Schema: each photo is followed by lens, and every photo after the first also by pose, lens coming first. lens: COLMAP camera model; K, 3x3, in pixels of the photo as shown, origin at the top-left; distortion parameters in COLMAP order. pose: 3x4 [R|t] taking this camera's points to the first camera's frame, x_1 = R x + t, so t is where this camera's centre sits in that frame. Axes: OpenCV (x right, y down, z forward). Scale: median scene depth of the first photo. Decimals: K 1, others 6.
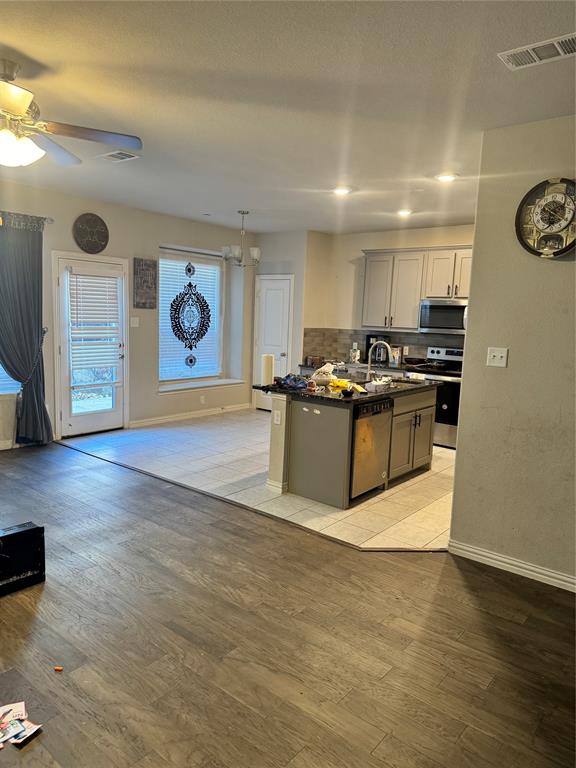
lens RADIAL K [[537.3, 0, 288.0], [0, 537.3, 384.0], [0, 0, 1]] dist [0.112503, -0.143851]
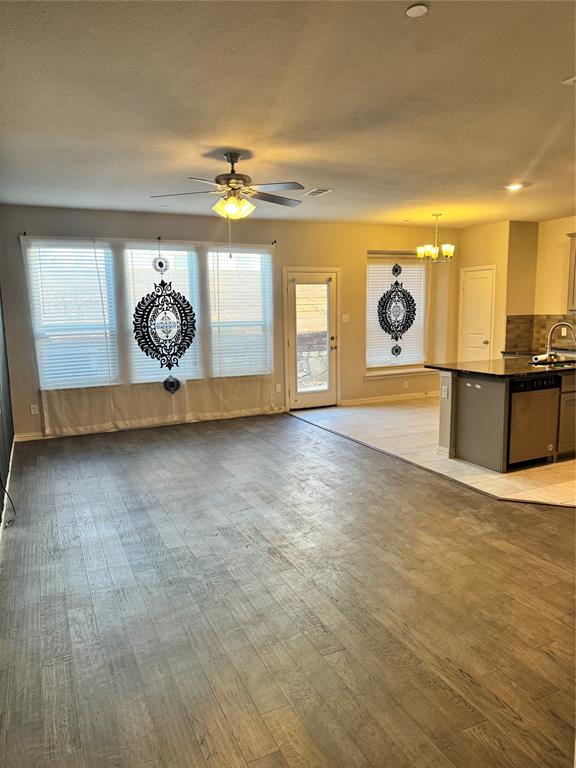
lens RADIAL K [[537.3, 0, 288.0], [0, 537.3, 384.0], [0, 0, 1]] dist [0.112503, -0.143851]
pose [[0.898550, 0.005807, -0.438833, 0.118543], [-0.005209, 0.999983, 0.002568, 0.027333], [0.438840, -0.000022, 0.898565, -0.126631]]
